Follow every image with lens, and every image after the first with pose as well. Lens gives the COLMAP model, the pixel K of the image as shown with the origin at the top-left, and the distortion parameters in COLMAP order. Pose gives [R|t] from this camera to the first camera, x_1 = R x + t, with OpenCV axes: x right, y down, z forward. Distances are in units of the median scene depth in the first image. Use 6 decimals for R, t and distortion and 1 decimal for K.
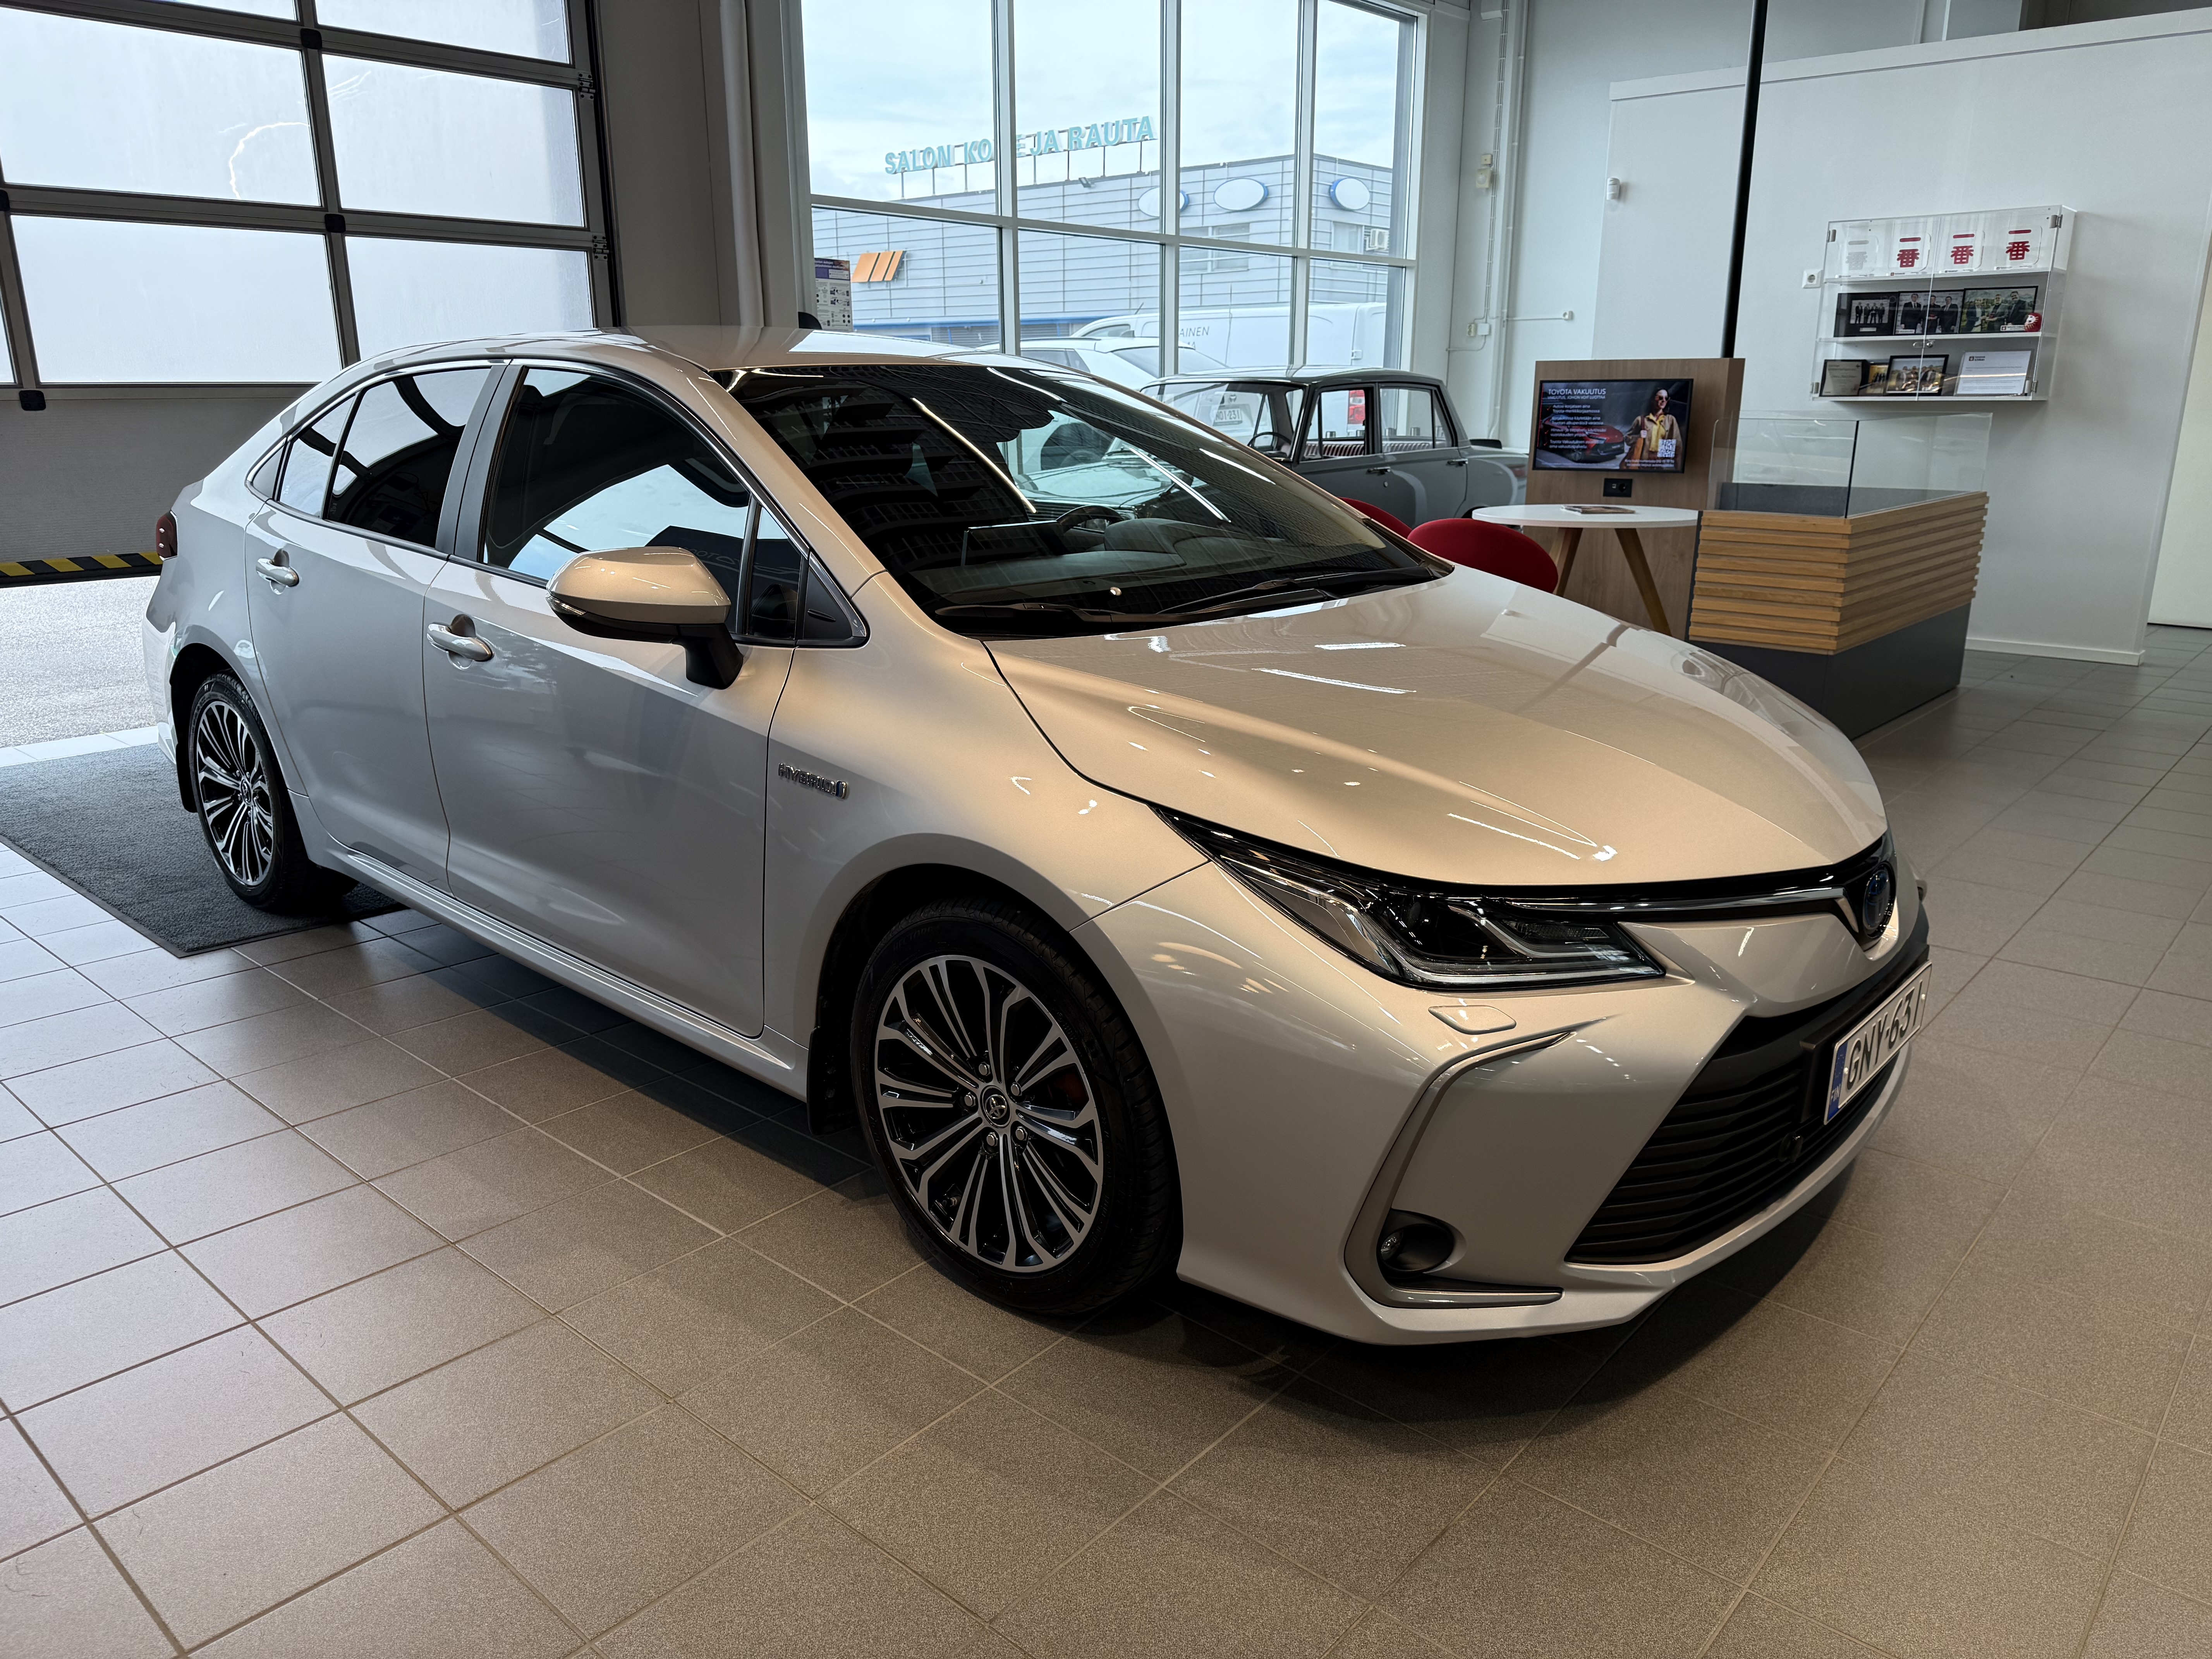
lens RADIAL K [[1527.0, 0, 1106.0], [0, 1527.0, 829.5], [0, 0, 1]] dist [-0.026275, 0.000298]
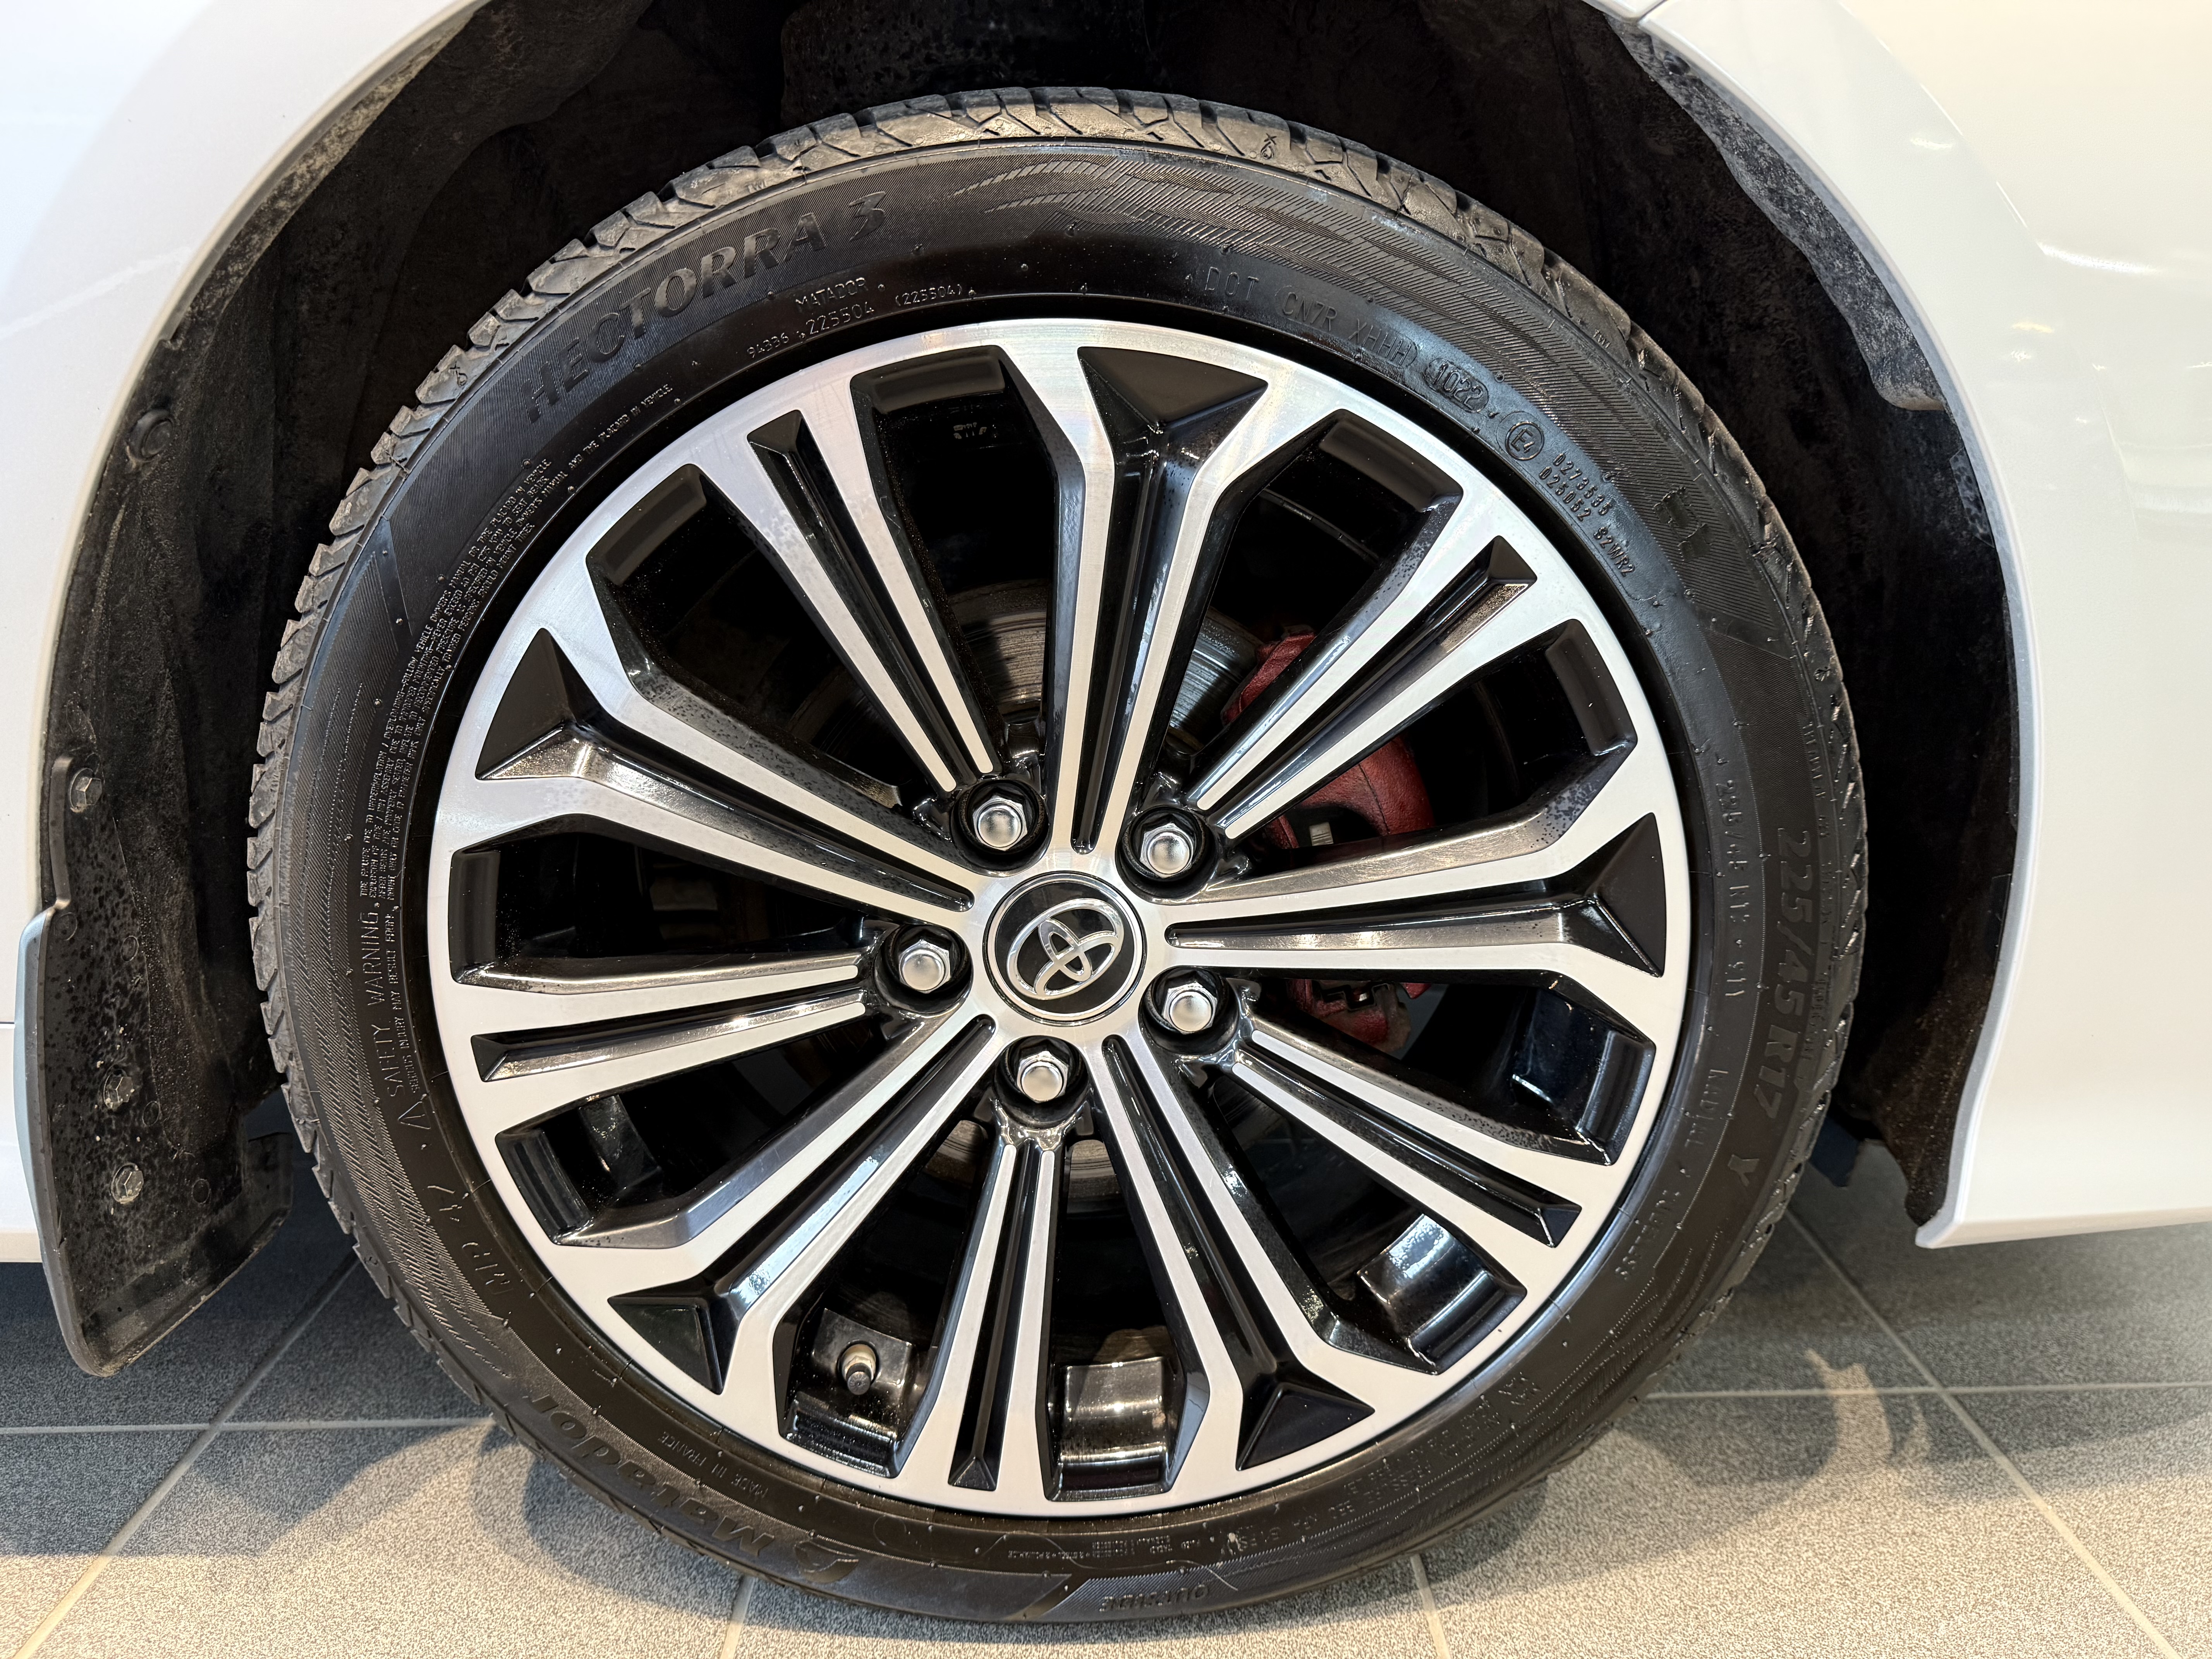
lens RADIAL K [[1527.6, 0, 1114.4], [0, 1527.6, 827.6], [0, 0, 1]] dist [-0.027853, 0.002780]
pose [[0.730288, -0.182813, 0.658224, -0.239954], [0.184591, 0.980494, 0.067519, 0.143726], [-0.657728, 0.072194, 0.749788, 0.787134]]
